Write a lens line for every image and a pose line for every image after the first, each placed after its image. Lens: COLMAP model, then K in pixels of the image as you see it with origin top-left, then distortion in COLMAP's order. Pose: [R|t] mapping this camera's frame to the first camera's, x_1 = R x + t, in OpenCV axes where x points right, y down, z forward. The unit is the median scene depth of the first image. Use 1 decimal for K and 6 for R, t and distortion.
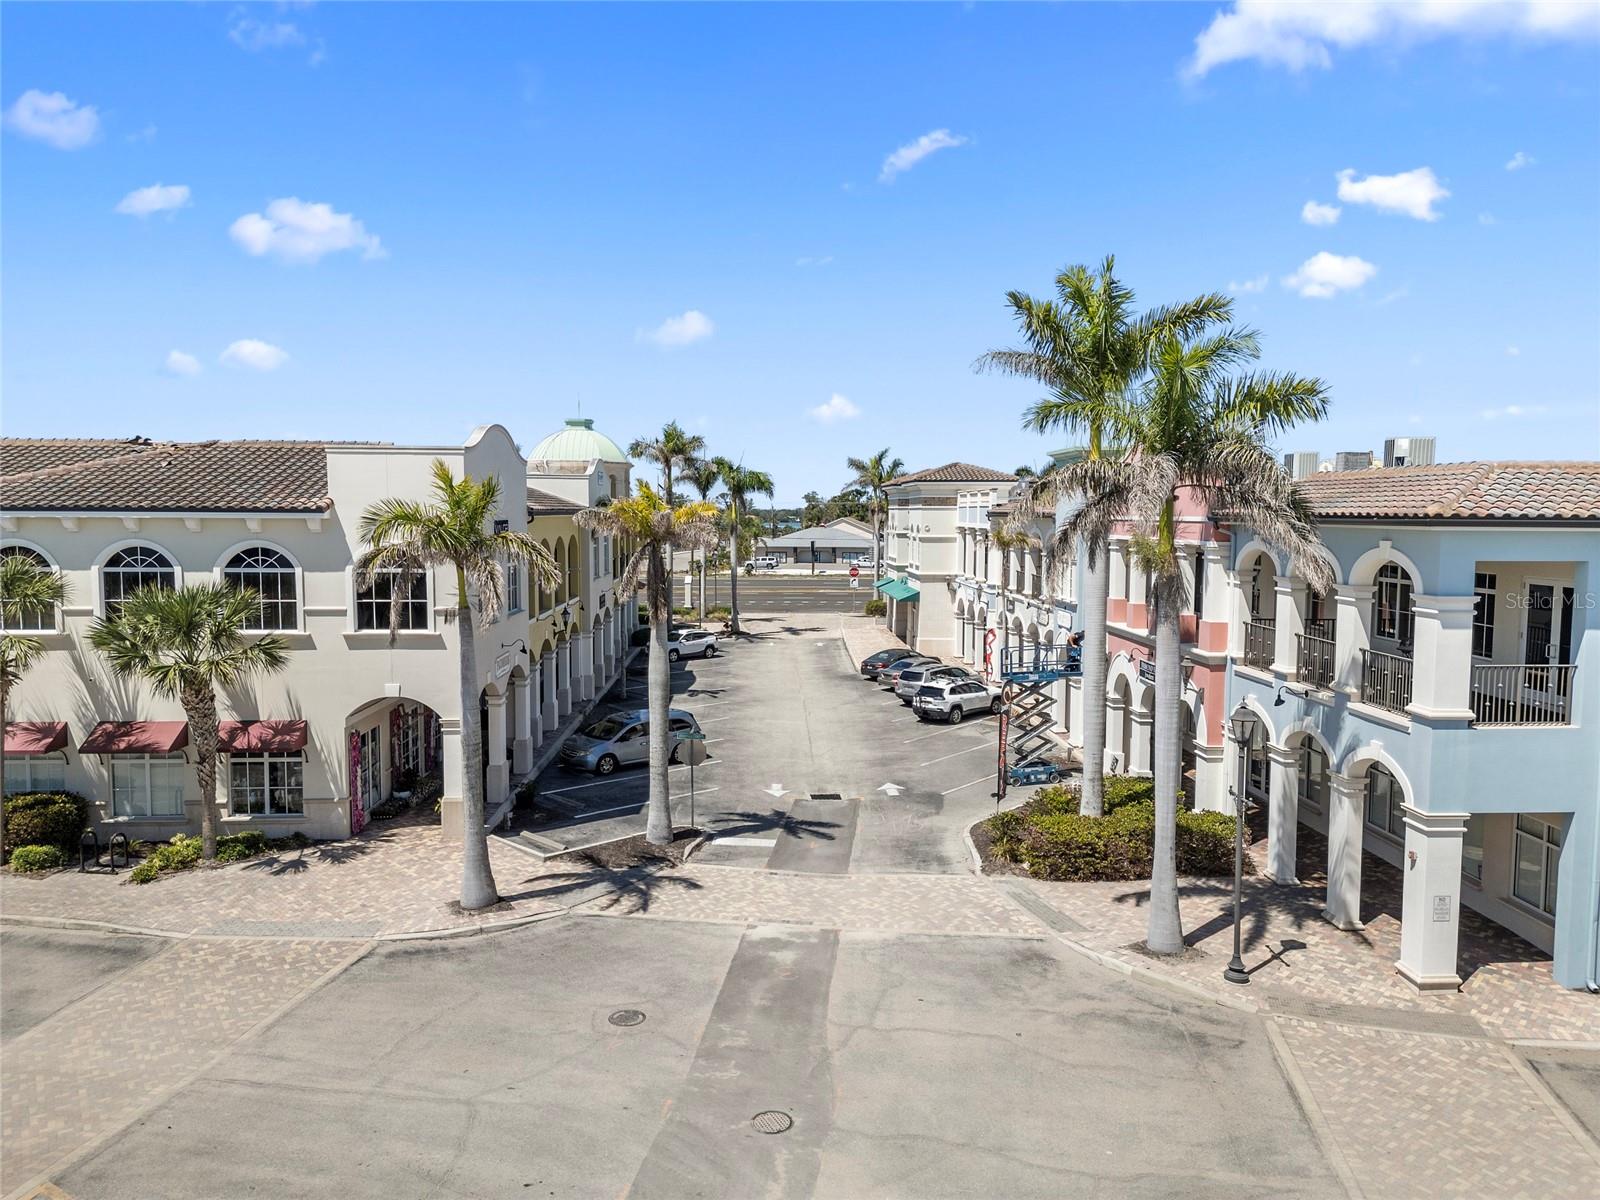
lens RADIAL K [[1114.9, 0, 800.0], [0, 1114.9, 600.0], [0, 0, 1]] dist [0.086127, -0.087765]
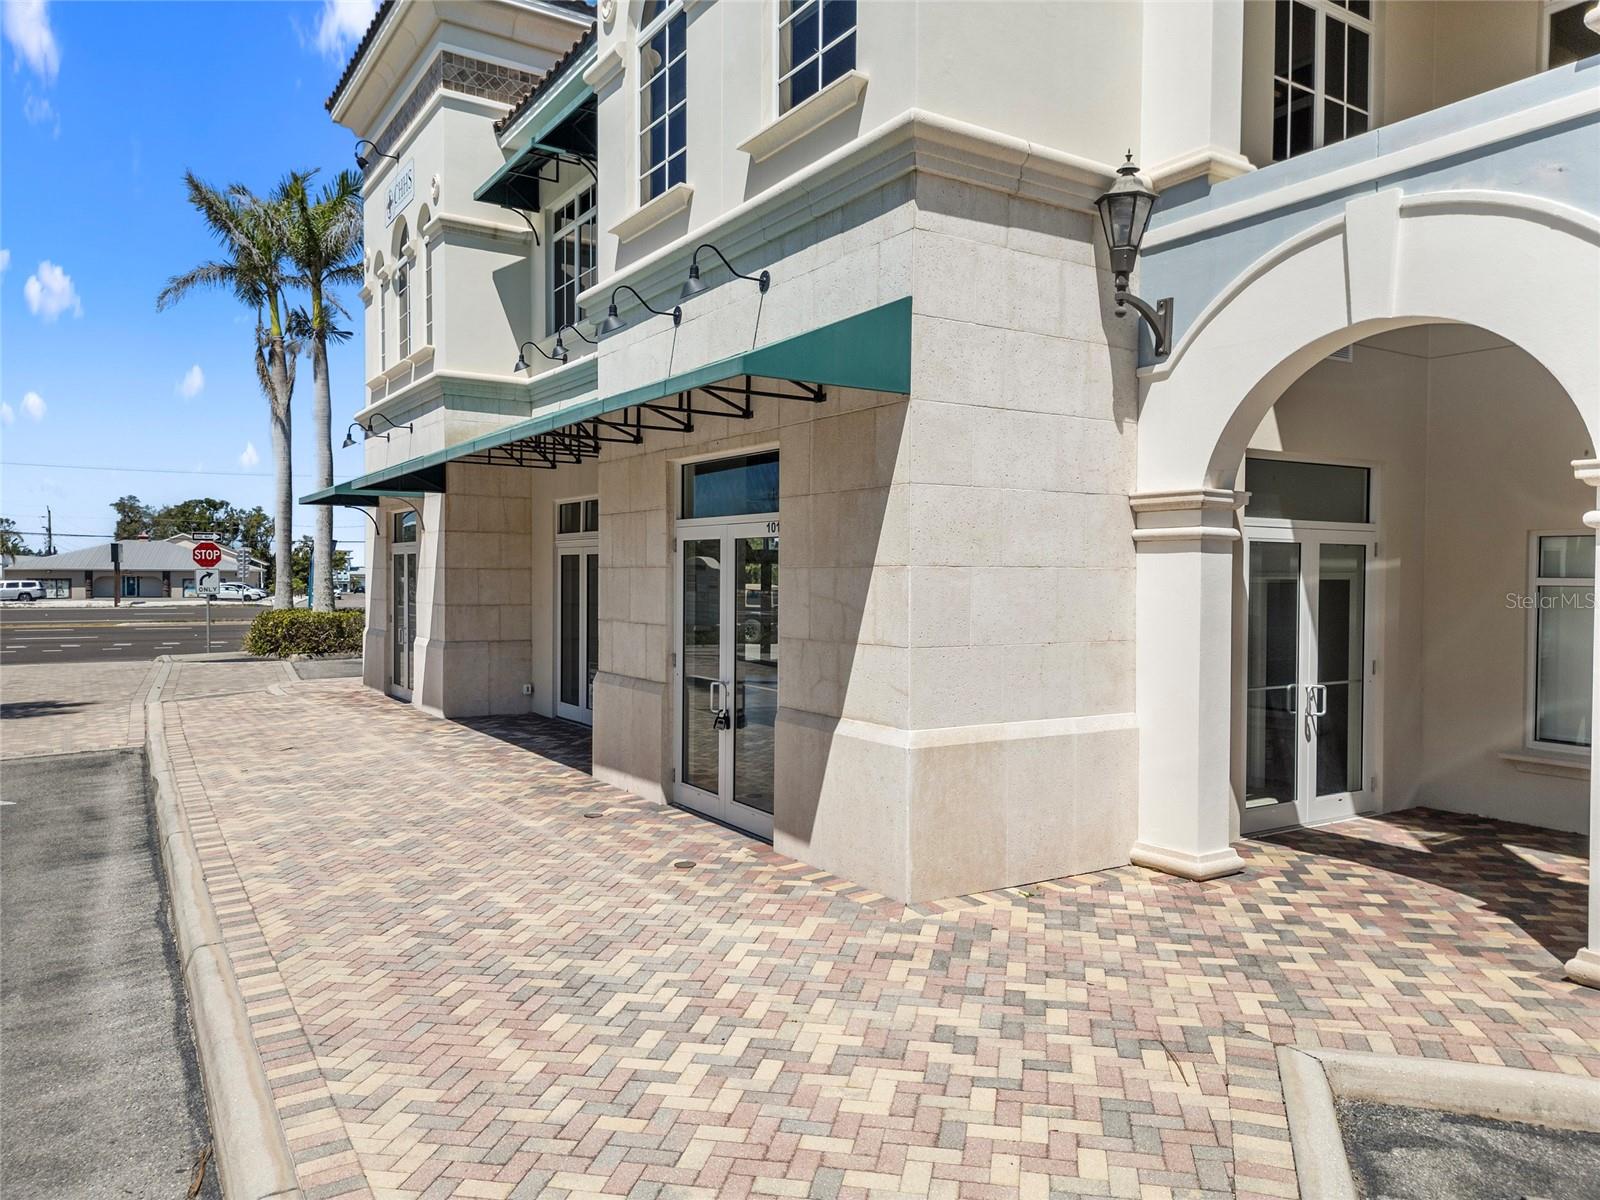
lens RADIAL K [[1114.9, 0, 800.0], [0, 1114.9, 600.0], [0, 0, 1]] dist [0.086127, -0.087765]
pose [[0.862068, -0.015747, 0.506548, 0.022937], [0.043097, 0.998174, -0.042314, 0.013400], [-0.504957, 0.058308, 0.861173, 0.481012]]
